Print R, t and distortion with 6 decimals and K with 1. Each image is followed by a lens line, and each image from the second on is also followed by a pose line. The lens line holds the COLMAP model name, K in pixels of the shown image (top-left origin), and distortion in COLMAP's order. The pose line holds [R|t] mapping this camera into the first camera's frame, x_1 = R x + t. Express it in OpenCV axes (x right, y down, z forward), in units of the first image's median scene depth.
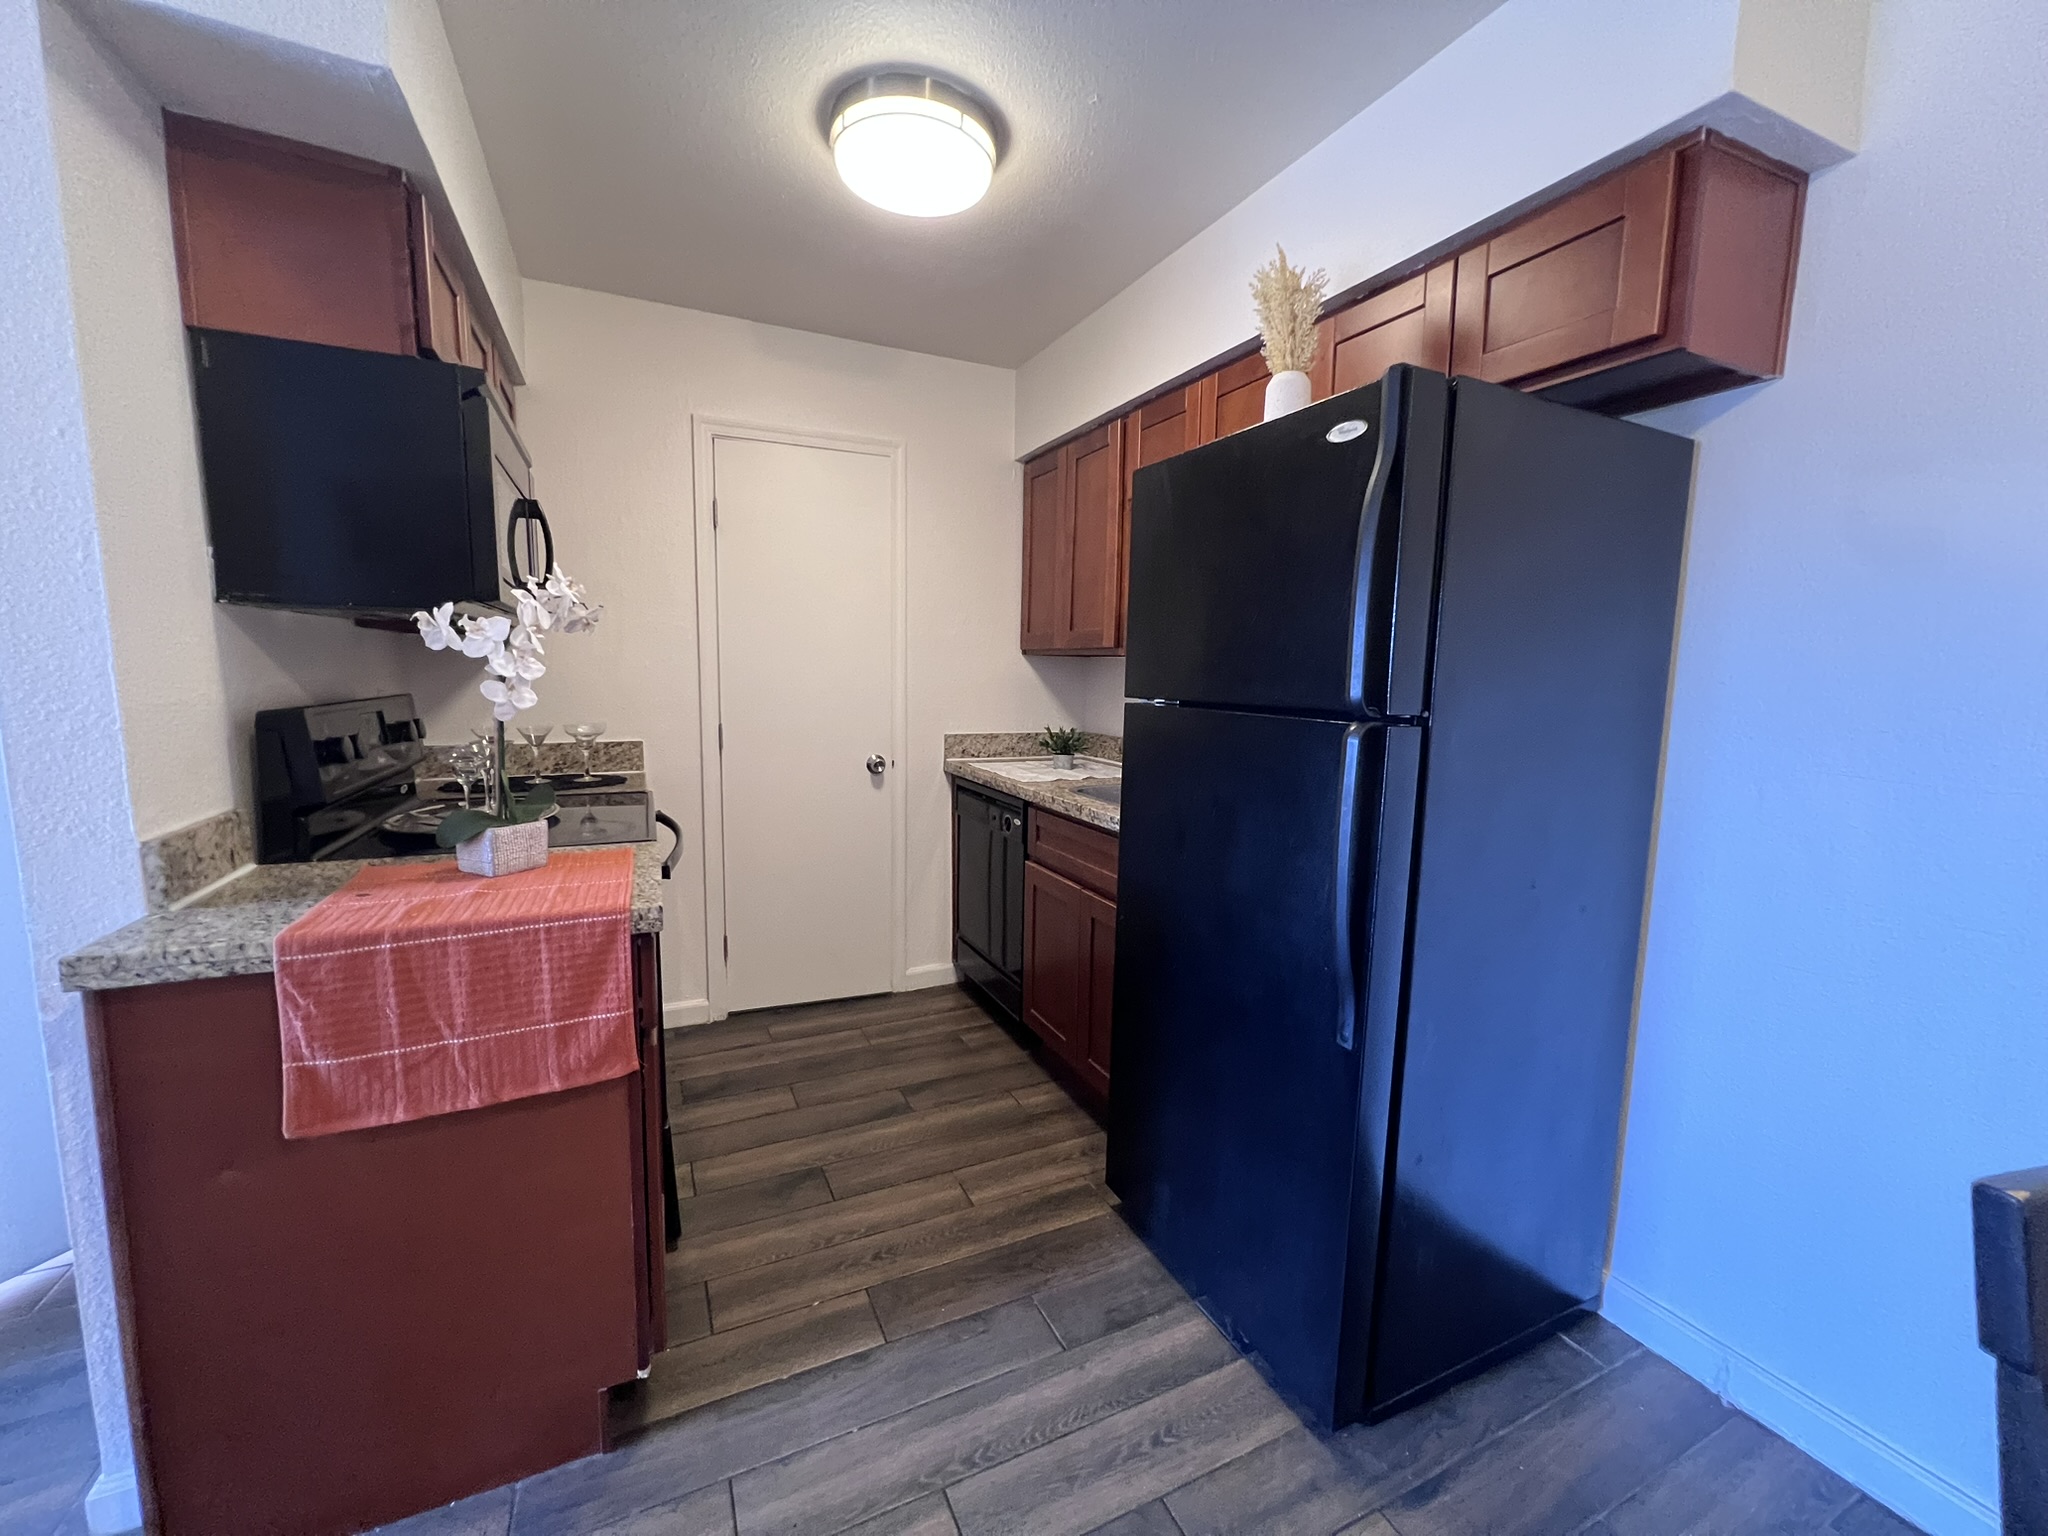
lens RADIAL K [[814.8, 0, 1021.4], [0, 814.8, 764.8], [0, 0, 1]] dist [-0.006029, 0.000613]
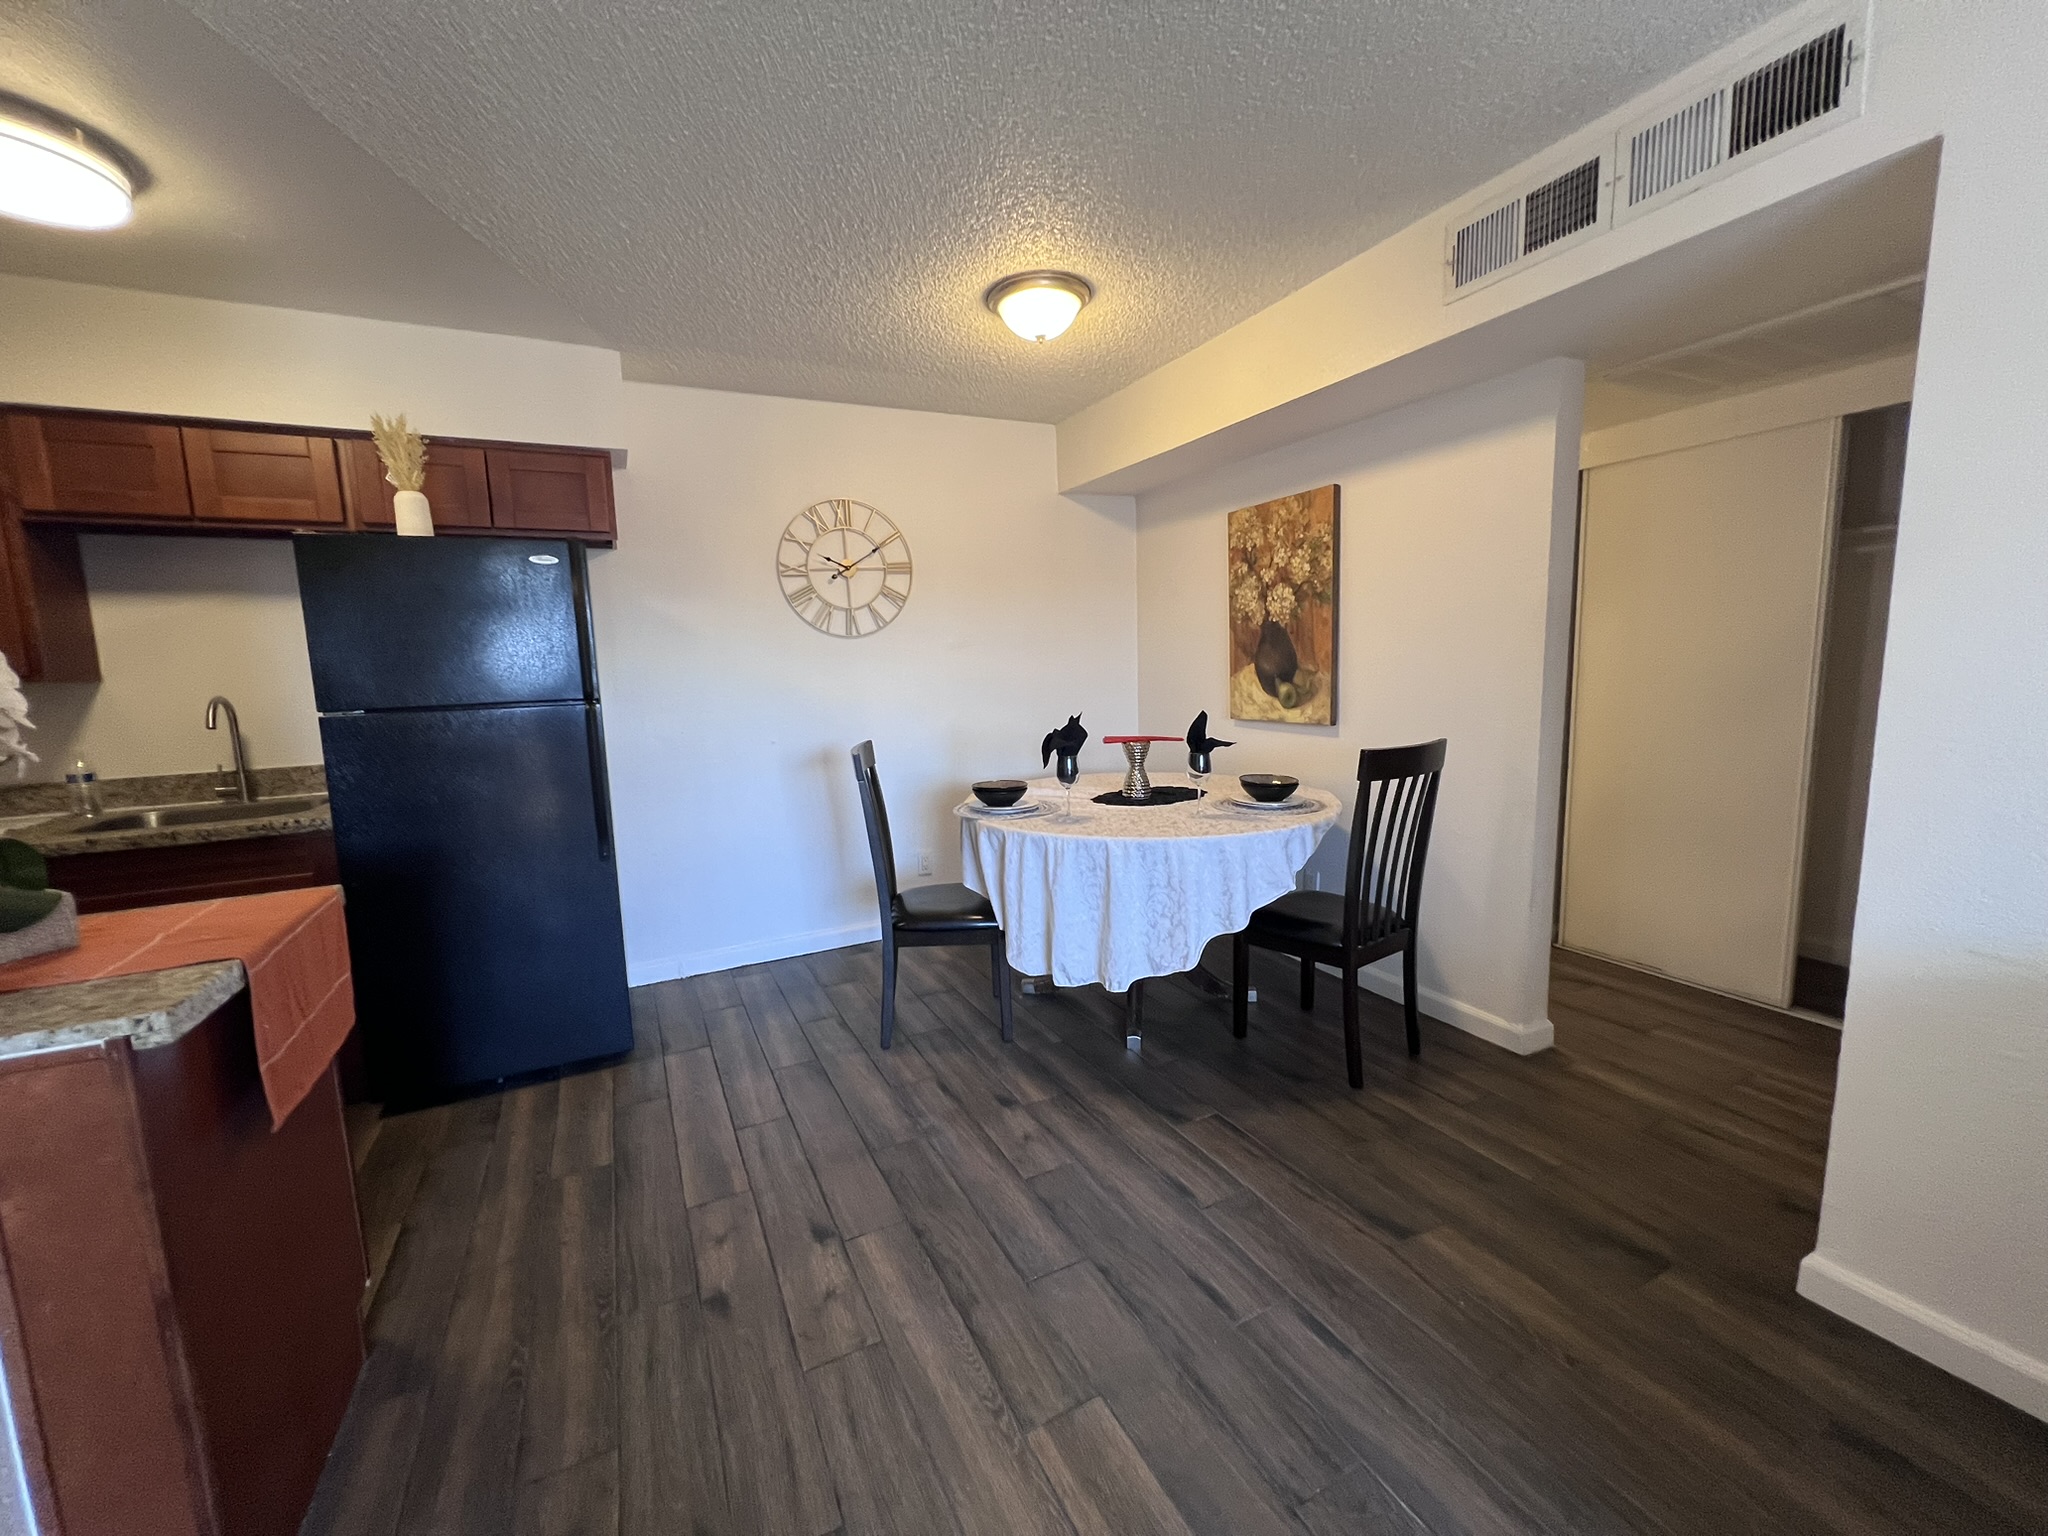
lens RADIAL K [[814.8, 0, 1022.6], [0, 814.8, 763.8], [0, 0, 1]] dist [-0.006029, 0.000613]
pose [[-0.030851, -0.139491, 0.989743, -1.351703], [0.148511, 0.978583, 0.142547, -0.027038], [-0.988429, 0.151385, -0.009474, -0.056342]]
